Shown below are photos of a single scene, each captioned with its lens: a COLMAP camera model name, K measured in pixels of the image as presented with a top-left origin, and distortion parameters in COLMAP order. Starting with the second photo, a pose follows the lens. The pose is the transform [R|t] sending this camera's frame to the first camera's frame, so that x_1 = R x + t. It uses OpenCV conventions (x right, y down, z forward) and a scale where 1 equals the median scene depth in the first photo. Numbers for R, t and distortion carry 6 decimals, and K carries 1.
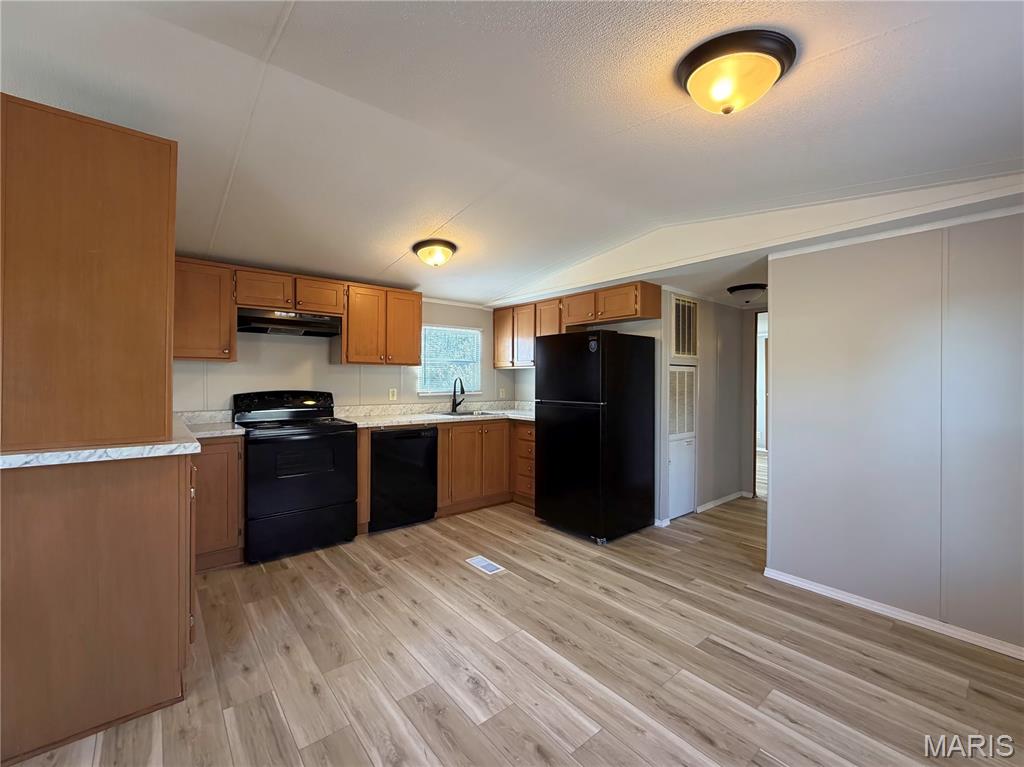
lens RADIAL K [[434.6, 0, 510.8], [0, 434.6, 378.6], [0, 0, 1]] dist [-0.000999, -0.000079]
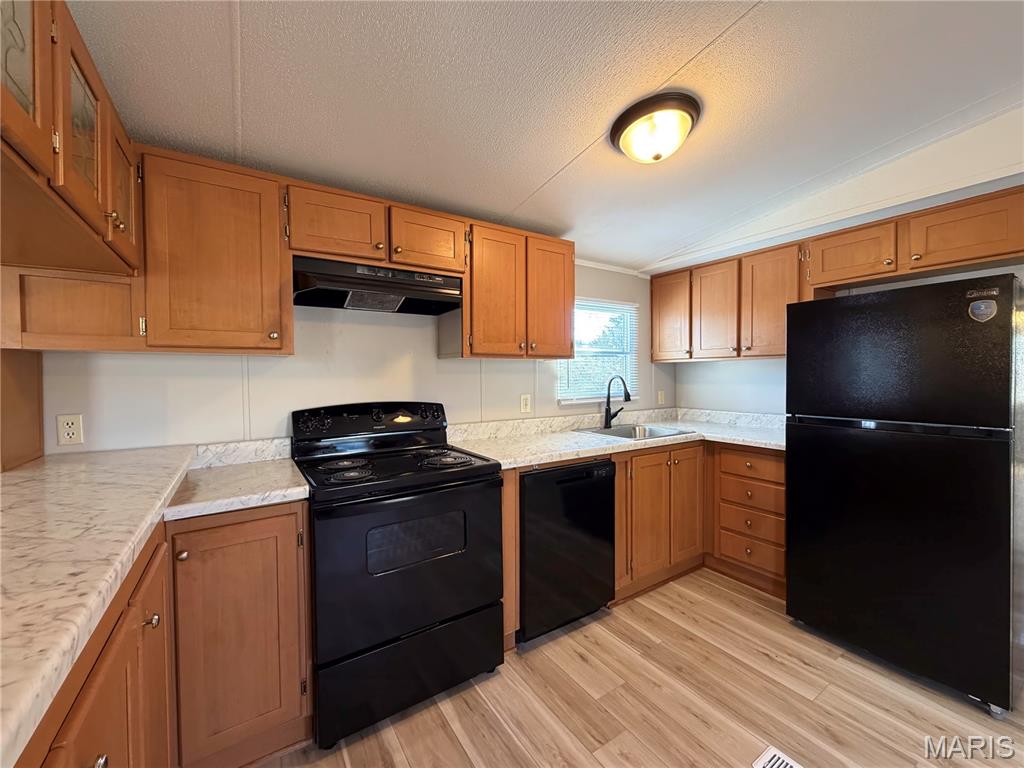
lens RADIAL K [[411.6, 0, 510.1], [0, 411.6, 381.8], [0, 0, 1]] dist [0.002229, -0.000003]
pose [[0.993359, -0.010126, -0.114608, -0.275044], [0.012367, 0.999746, 0.018860, -0.010222], [0.114388, -0.020152, 0.993232, 0.471047]]
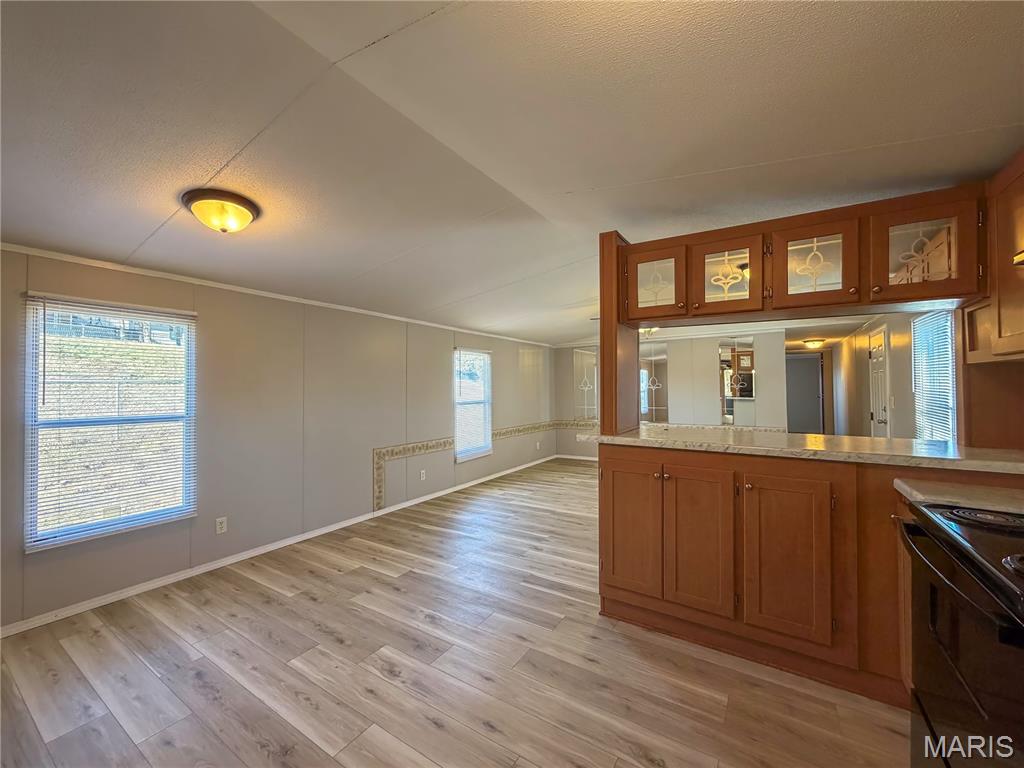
lens RADIAL K [[410.2, 0, 510.4], [0, 410.2, 382.5], [0, 0, 1]] dist [-0.000641, 0.000524]
pose [[-0.956395, -0.001500, -0.292074, -0.032927], [0.002880, 0.999890, -0.014567, -0.007448], [0.292064, -0.014773, -0.956285, 1.107161]]
